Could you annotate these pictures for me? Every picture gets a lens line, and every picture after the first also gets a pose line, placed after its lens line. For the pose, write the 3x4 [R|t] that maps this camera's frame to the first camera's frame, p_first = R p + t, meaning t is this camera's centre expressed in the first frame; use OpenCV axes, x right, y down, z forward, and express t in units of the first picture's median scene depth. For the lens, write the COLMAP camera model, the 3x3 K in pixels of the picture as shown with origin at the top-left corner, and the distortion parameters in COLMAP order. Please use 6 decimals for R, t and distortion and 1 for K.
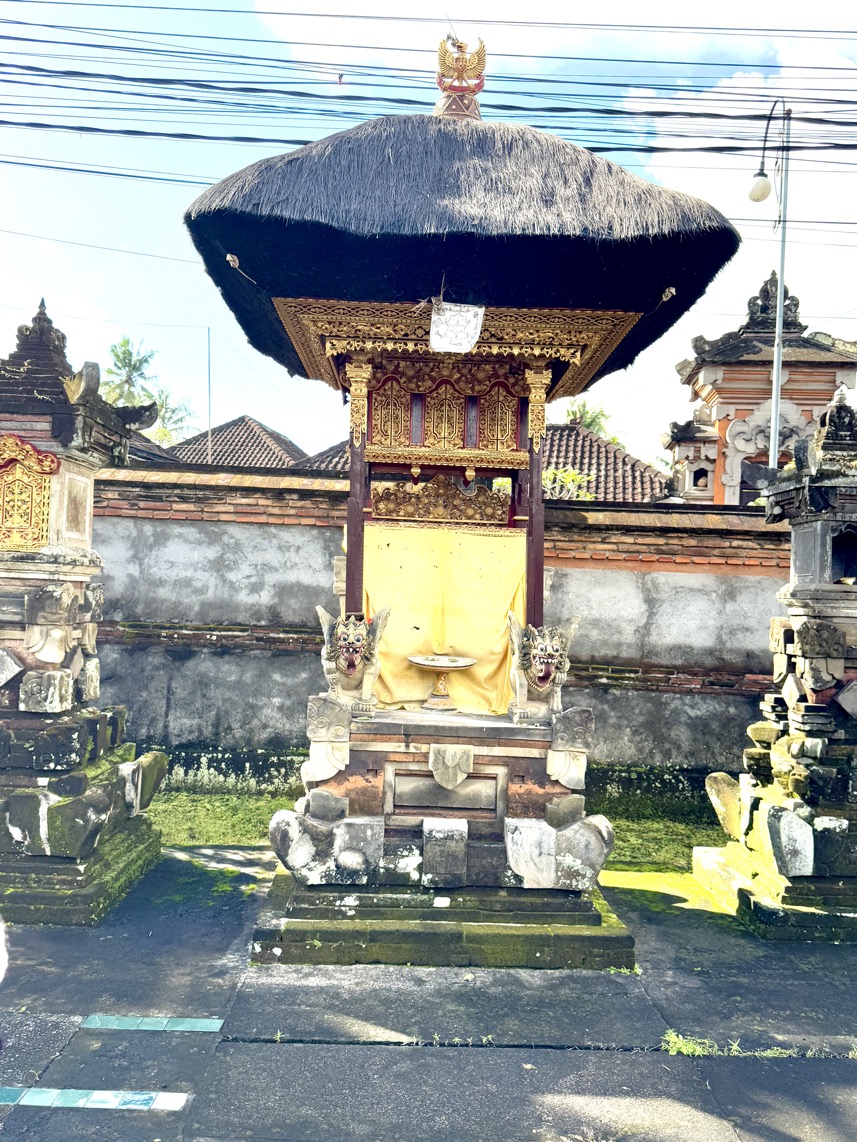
lens RADIAL K [[921.3, 0, 428.5], [0, 921.3, 571.0], [0, 0, 1]] dist [0.214624, -0.489812]
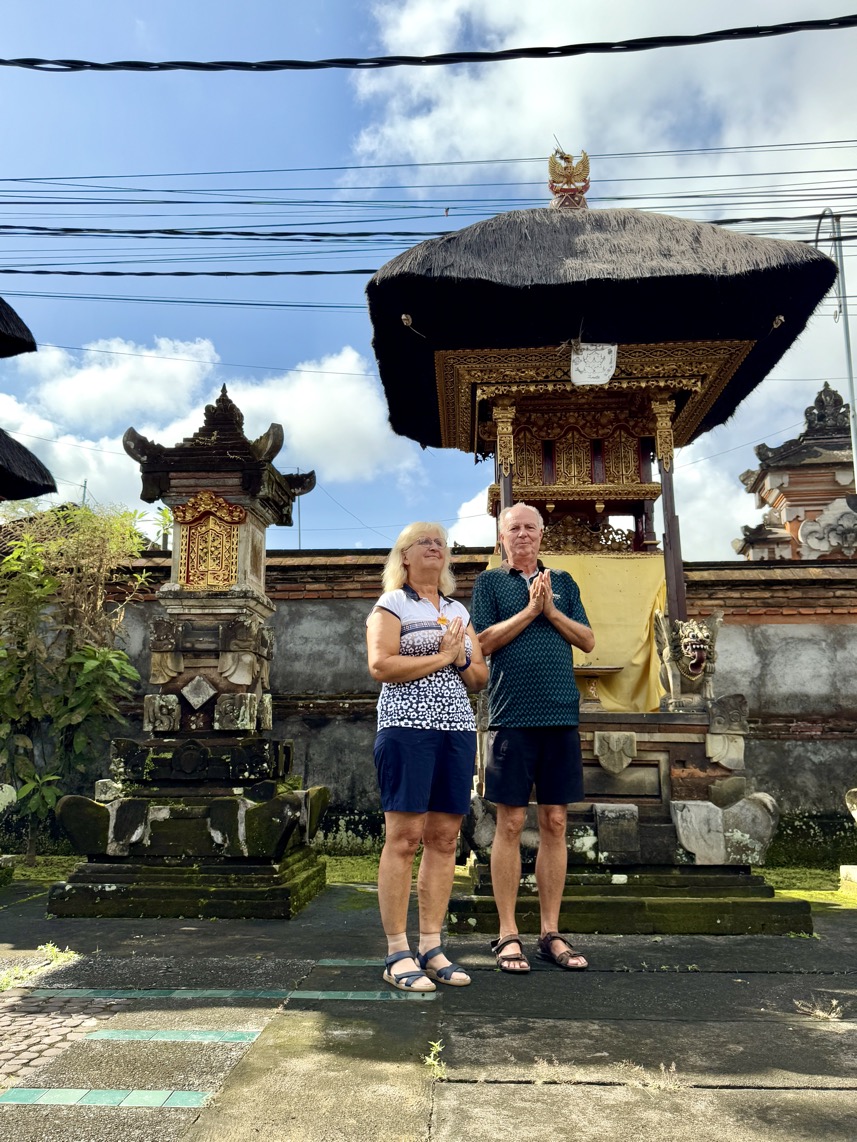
lens RADIAL K [[921.3, 0, 428.5], [0, 921.3, 571.0], [0, 0, 1]] dist [0.214624, -0.489812]
pose [[0.997244, -0.053245, -0.051669, -0.108565], [0.043777, 0.984533, -0.169641, 0.154234], [0.059902, 0.166912, 0.984150, -0.098856]]
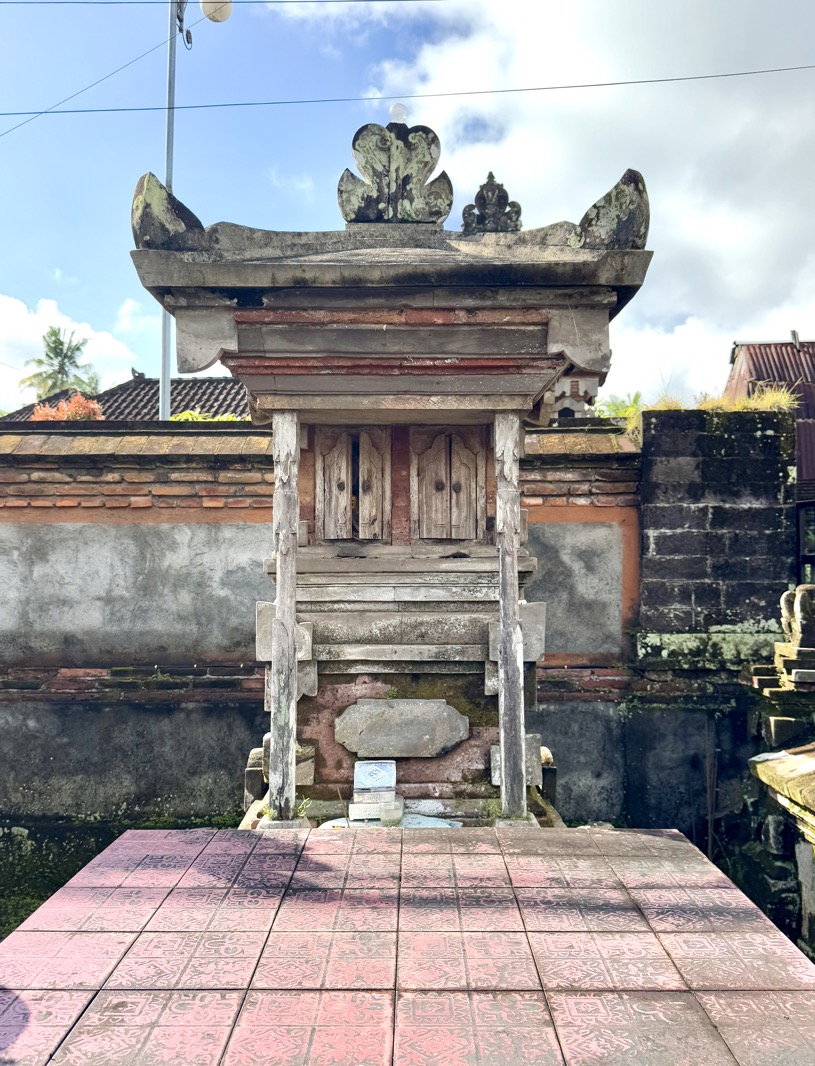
lens RADIAL K [[941.4, 0, 406.8], [0, 941.4, 549.0], [0, 0, 1]] dist [0.011389, 0.004879]
pose [[0.998958, -0.044549, -0.009878, 0.880775], [0.044517, 0.999003, -0.003461, 0.055014], [0.010022, 0.003017, 0.999945, 0.478524]]
